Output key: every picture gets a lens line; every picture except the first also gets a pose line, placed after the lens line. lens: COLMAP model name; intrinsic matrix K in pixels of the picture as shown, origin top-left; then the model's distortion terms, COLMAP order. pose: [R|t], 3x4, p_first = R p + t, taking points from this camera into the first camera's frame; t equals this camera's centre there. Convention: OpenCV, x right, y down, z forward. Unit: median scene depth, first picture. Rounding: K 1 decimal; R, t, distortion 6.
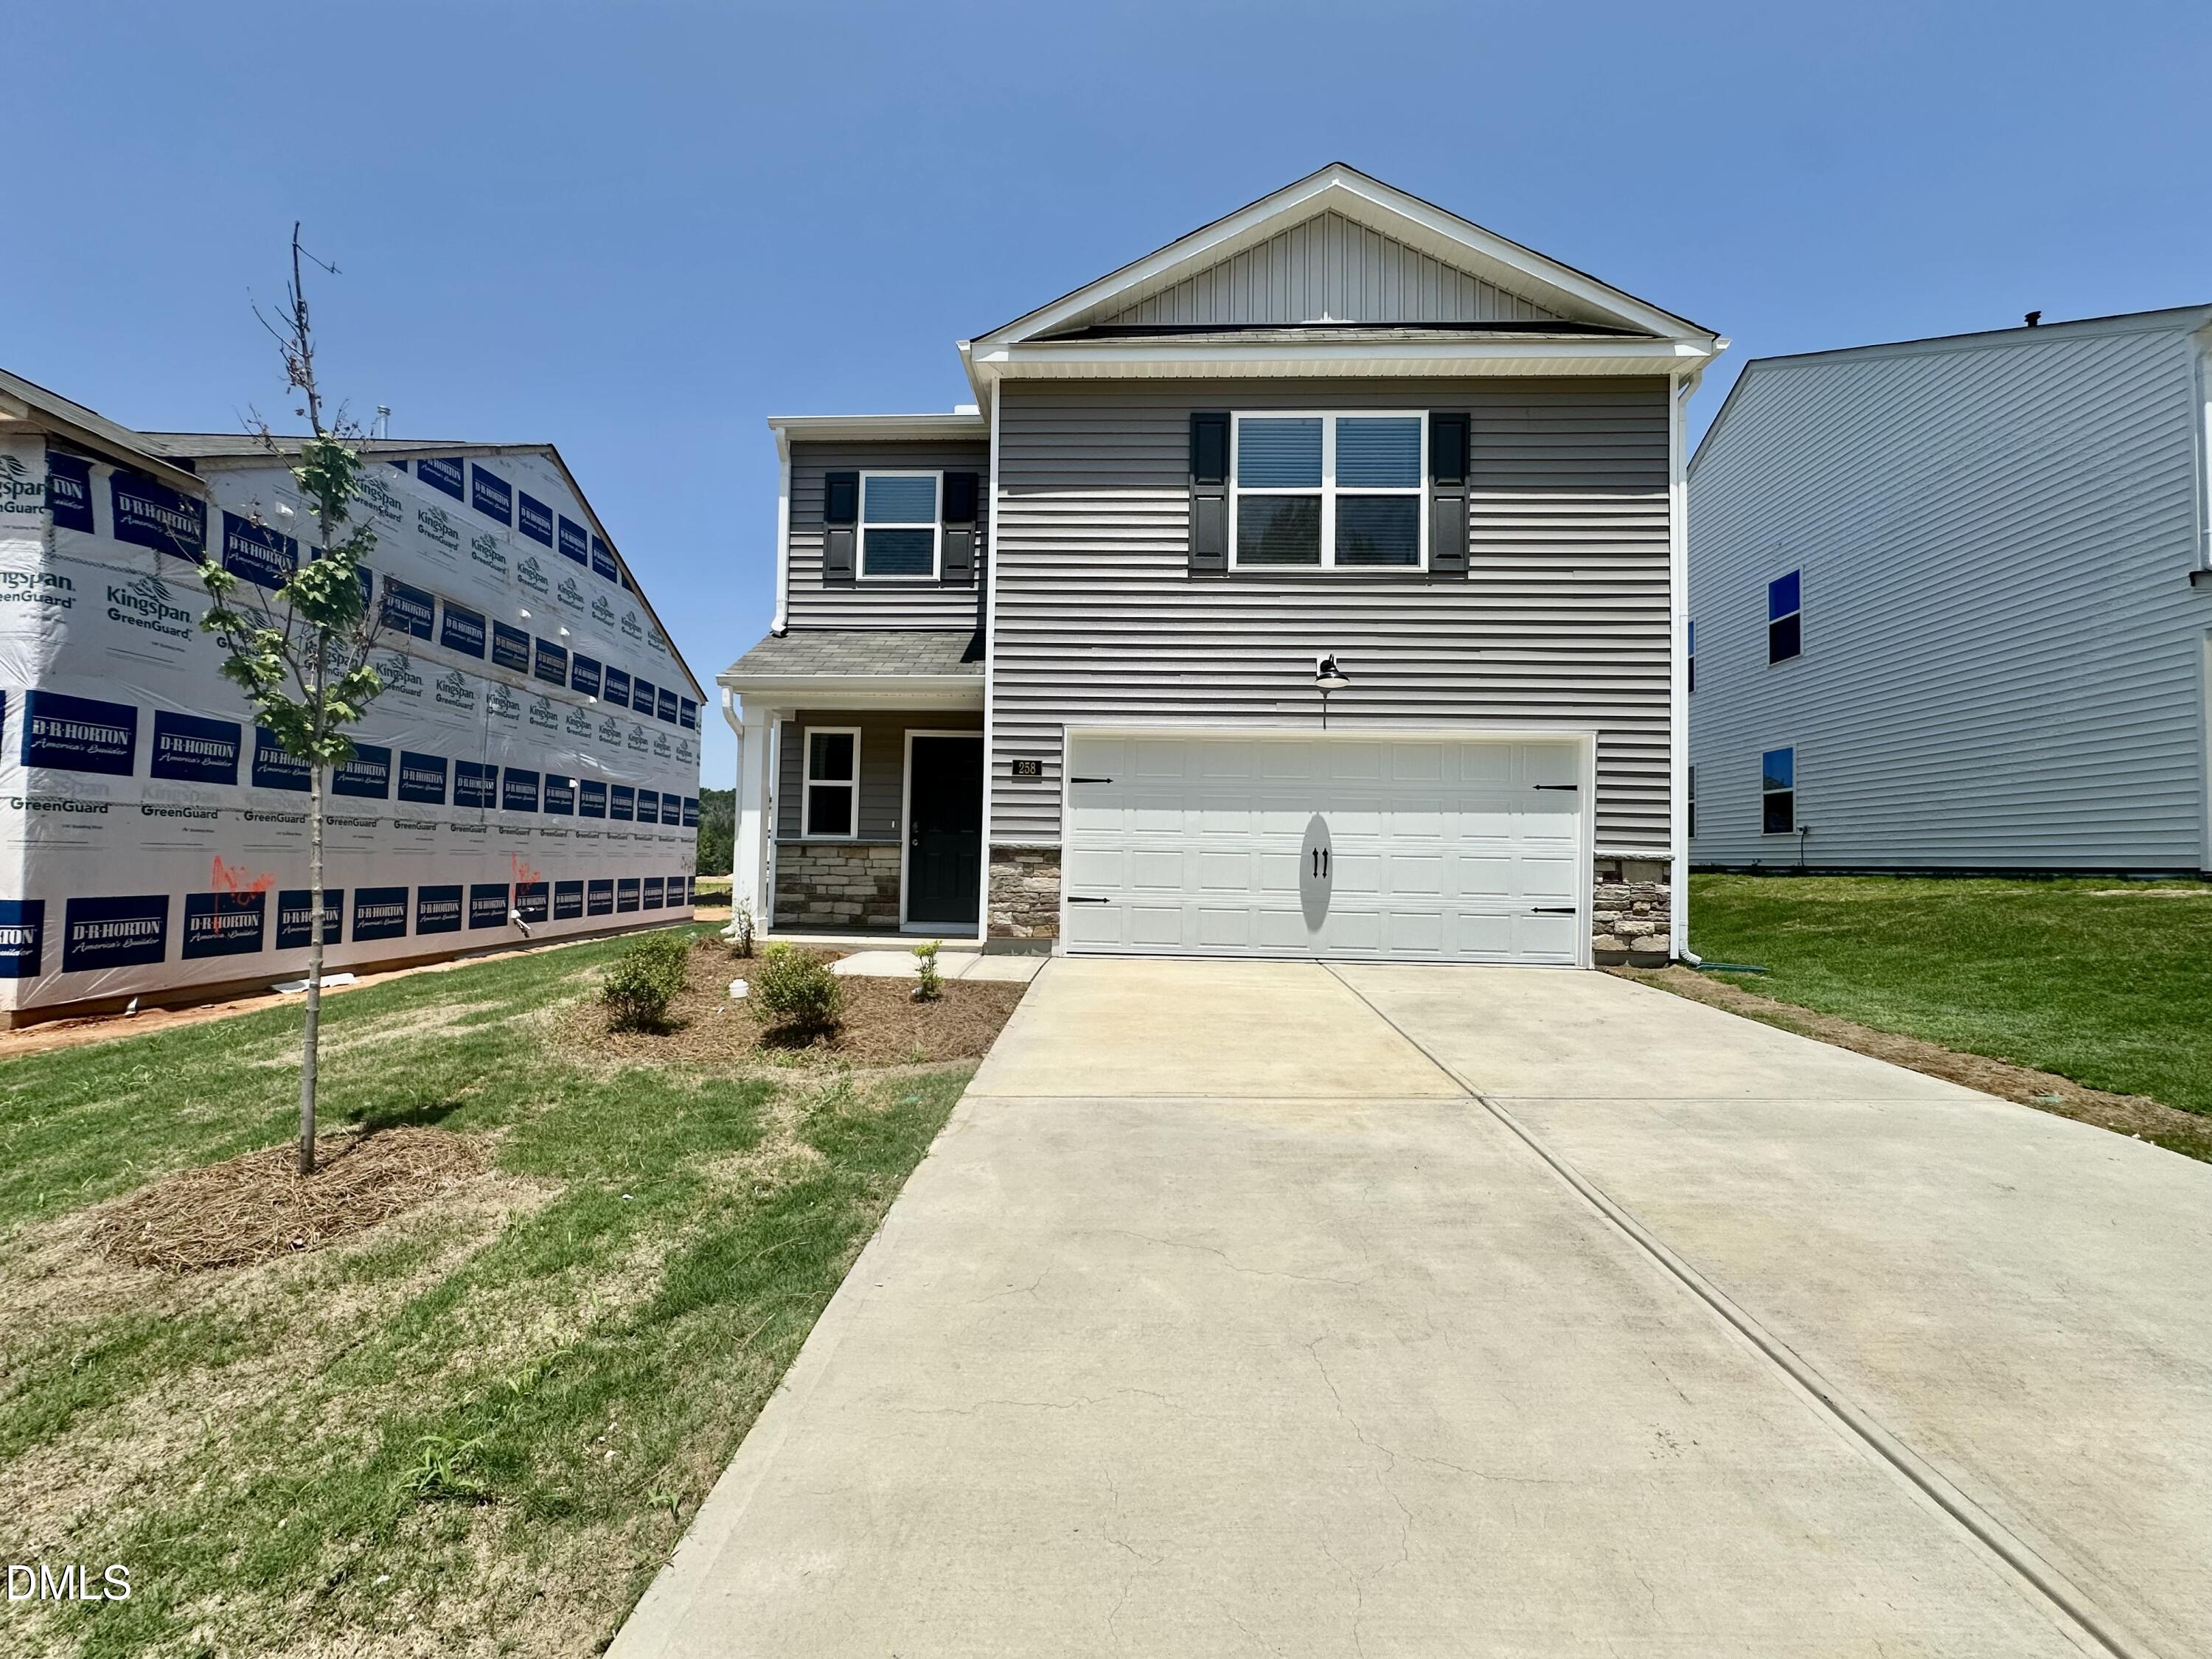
lens RADIAL K [[883.1, 0, 1113.0], [0, 883.1, 827.8], [0, 0, 1]] dist [-0.004294, 0.001106]
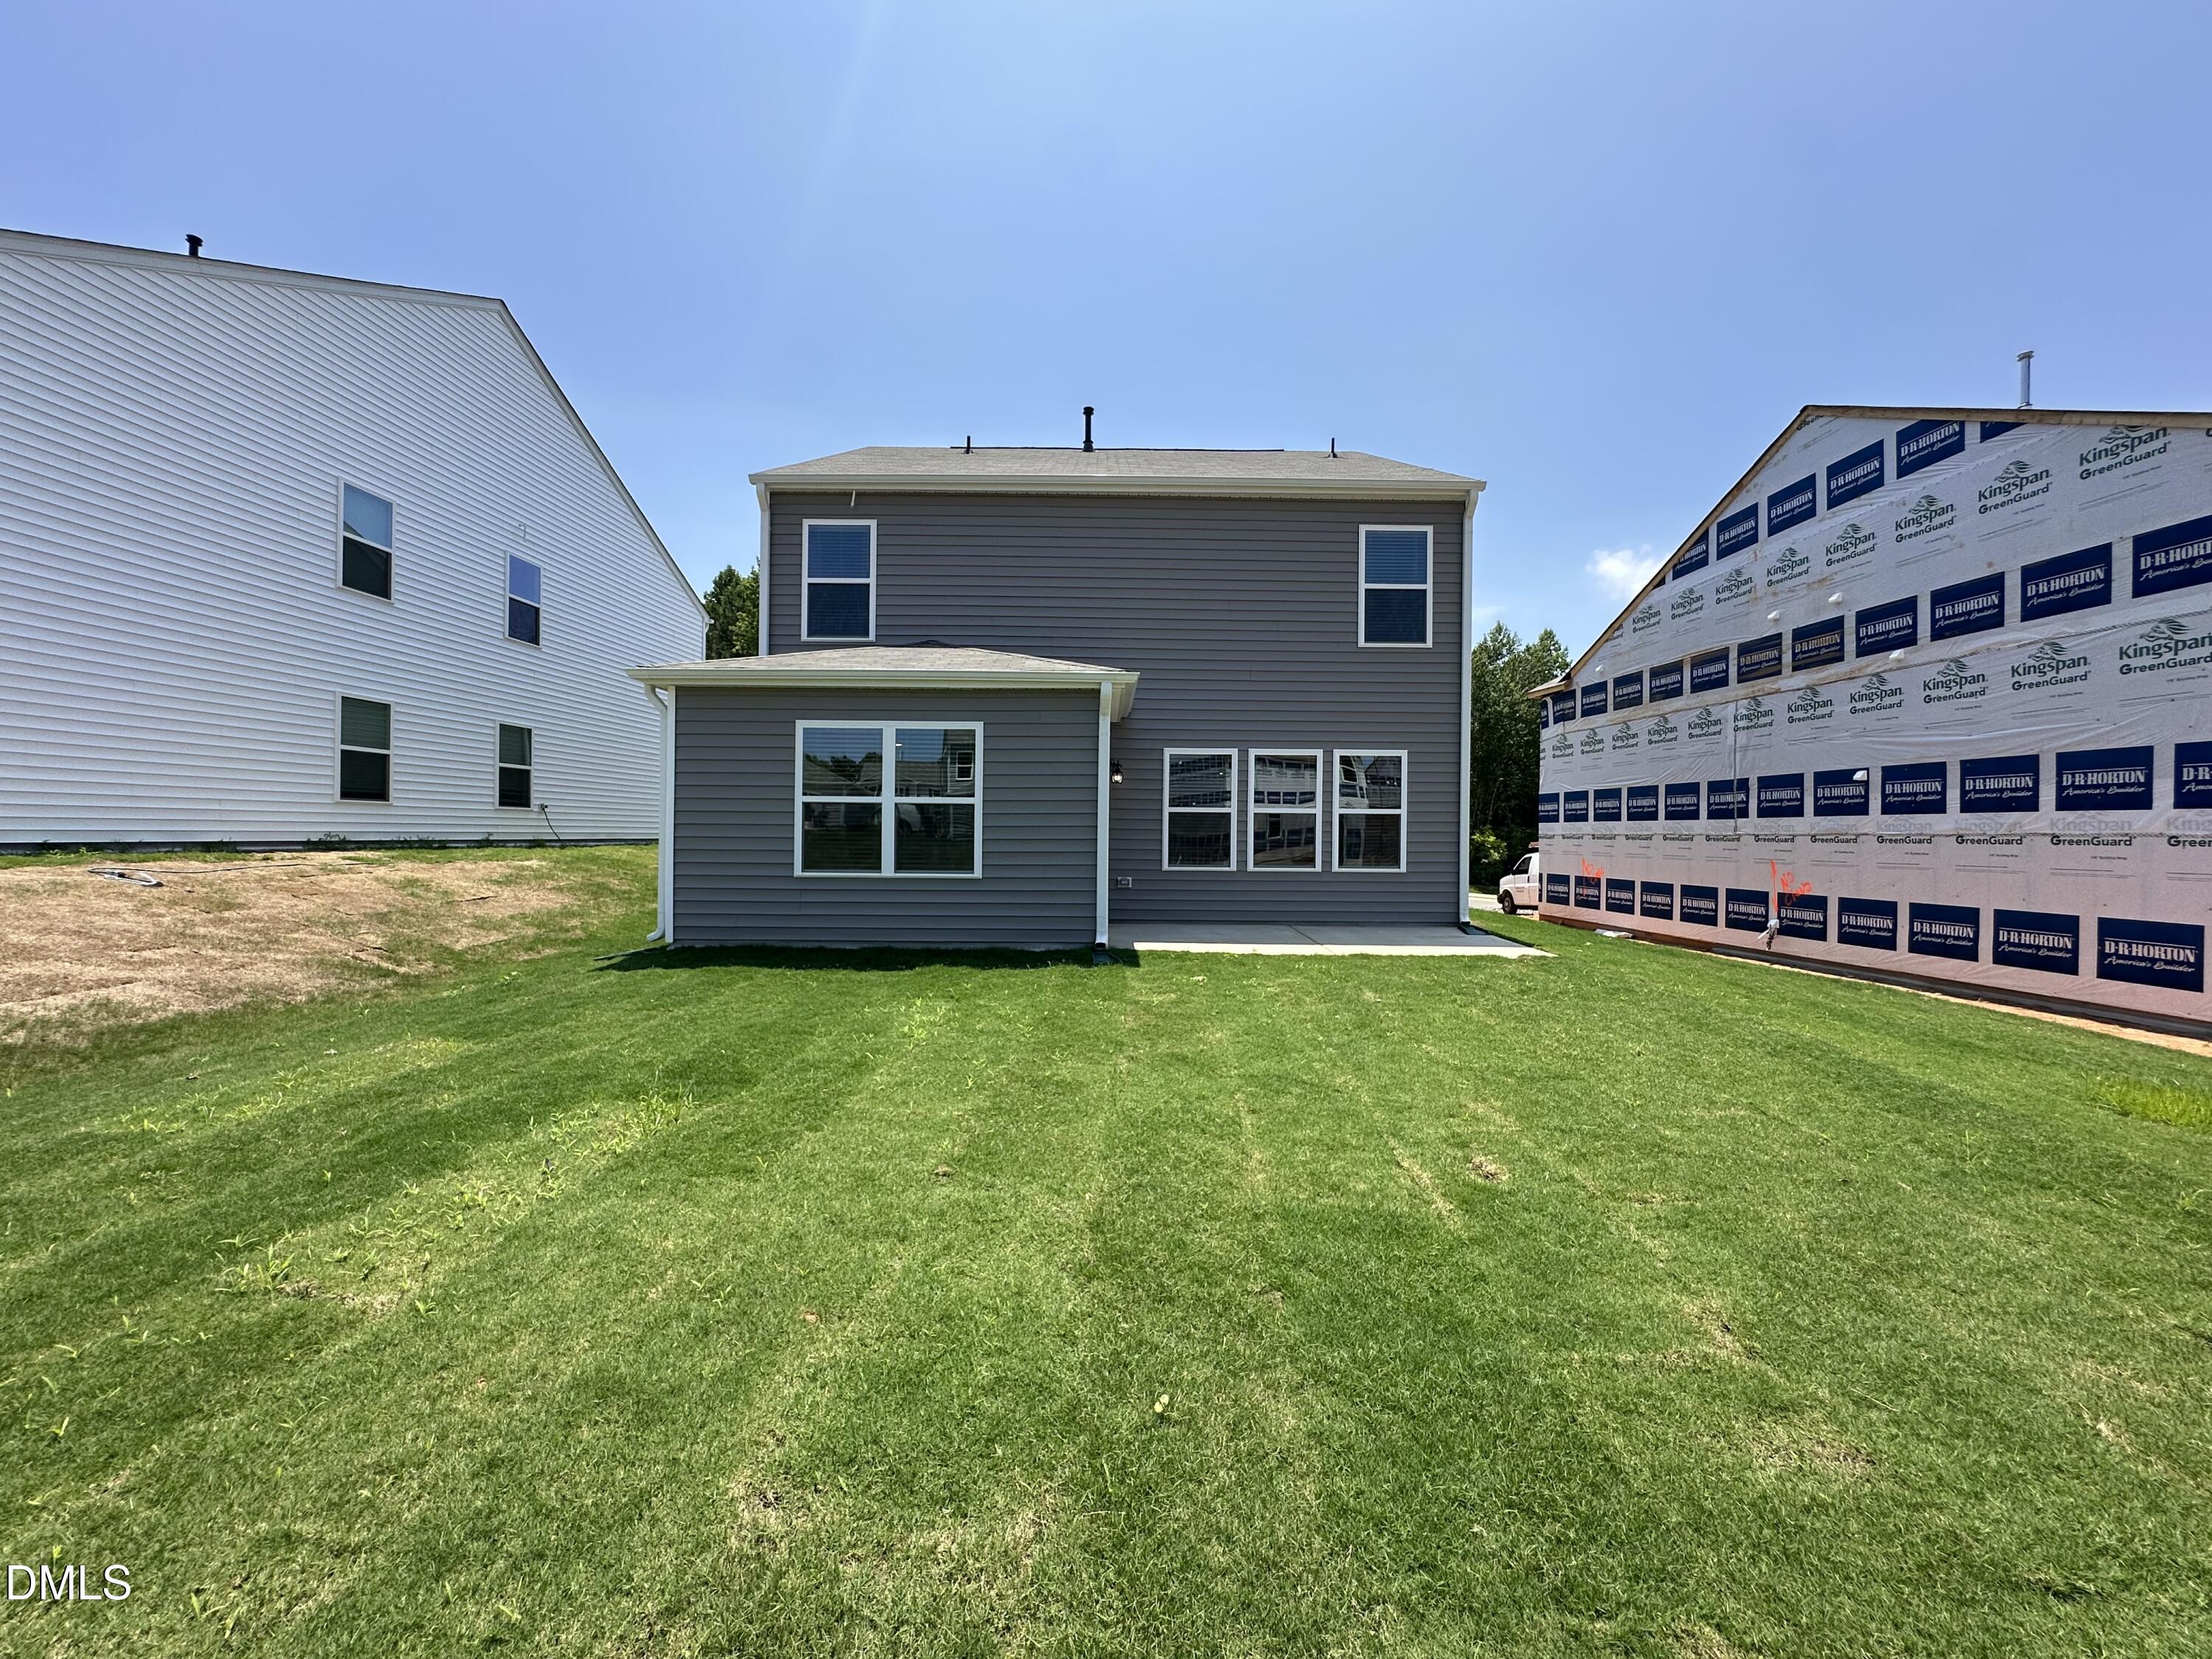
lens RADIAL K [[883.1, 0, 1105.8], [0, 883.1, 834.2], [0, 0, 1]] dist [-0.004294, 0.001106]
pose [[-0.998478, -0.027929, -0.047560, 0.179045], [-0.025977, 0.998814, -0.041182, 0.094752], [0.048654, -0.039884, -0.998019, 3.157703]]
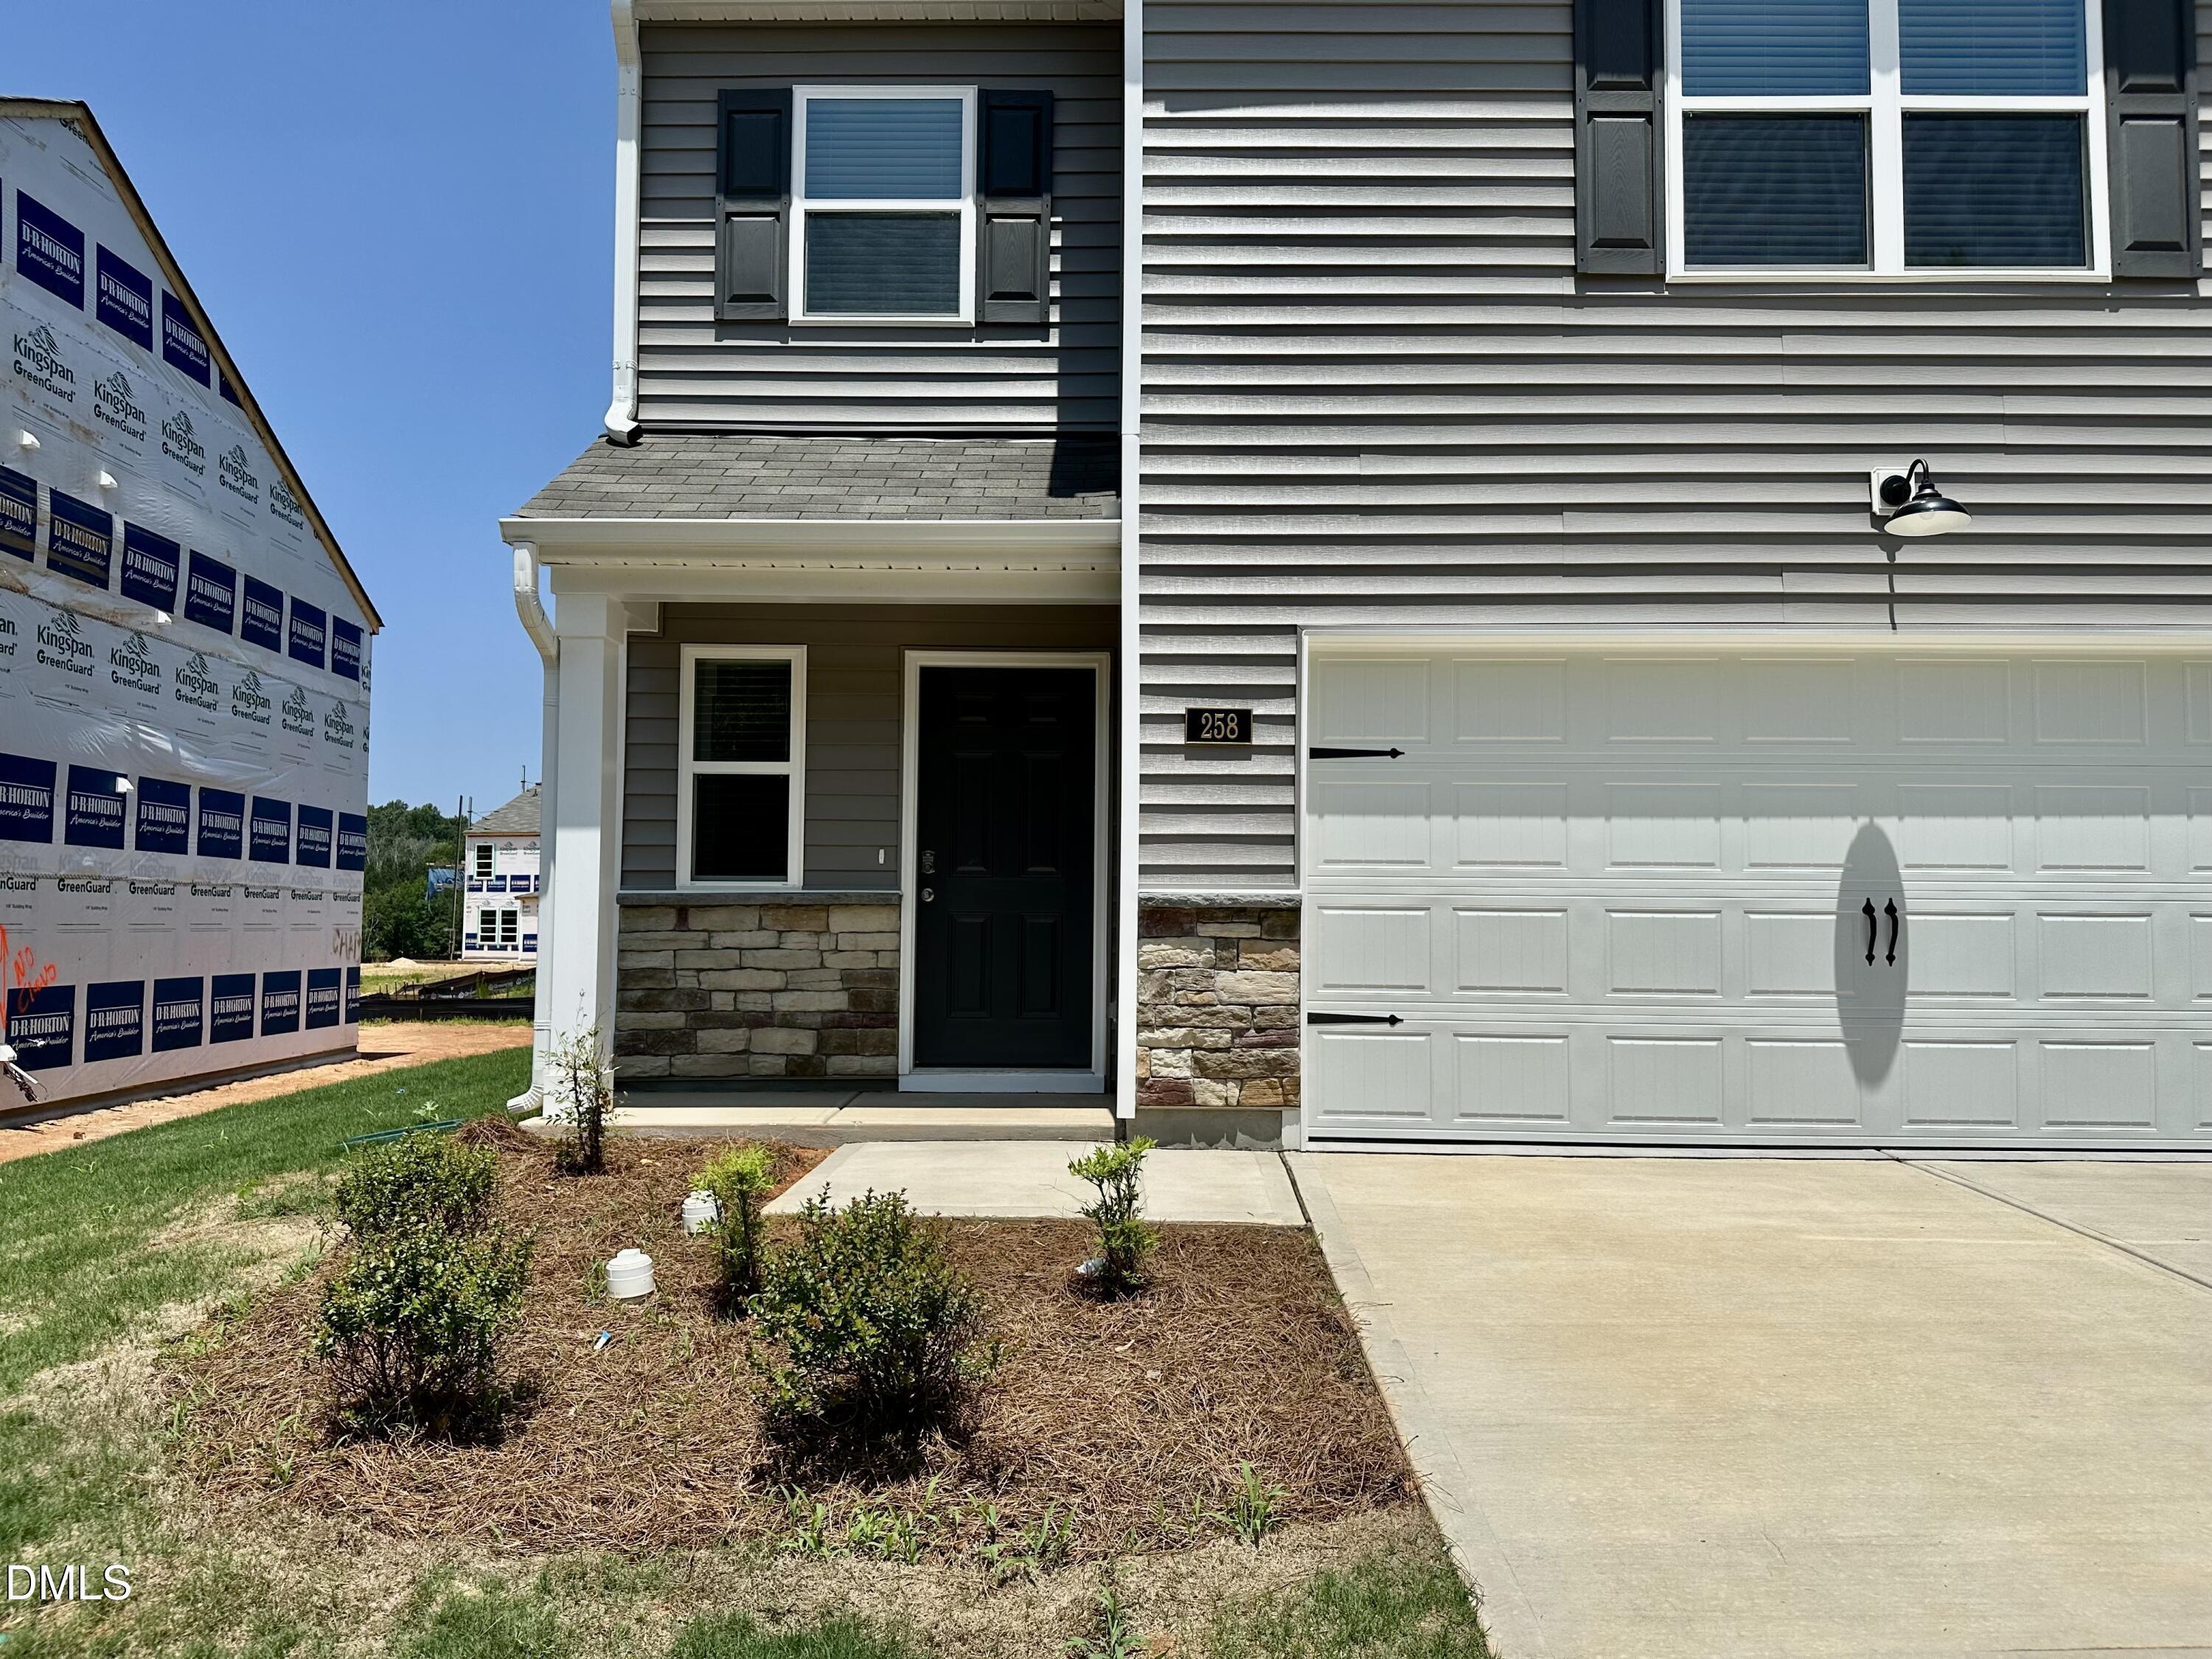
lens RADIAL K [[1538.7, 0, 1119.8], [0, 1538.7, 838.5], [0, 0, 1]] dist [0.040704, -0.049030]
pose [[0.999327, -0.010451, 0.035164, -0.151232], [0.011057, 0.999793, -0.017071, 0.001805], [-0.034978, 0.017448, 0.999236, 0.197463]]
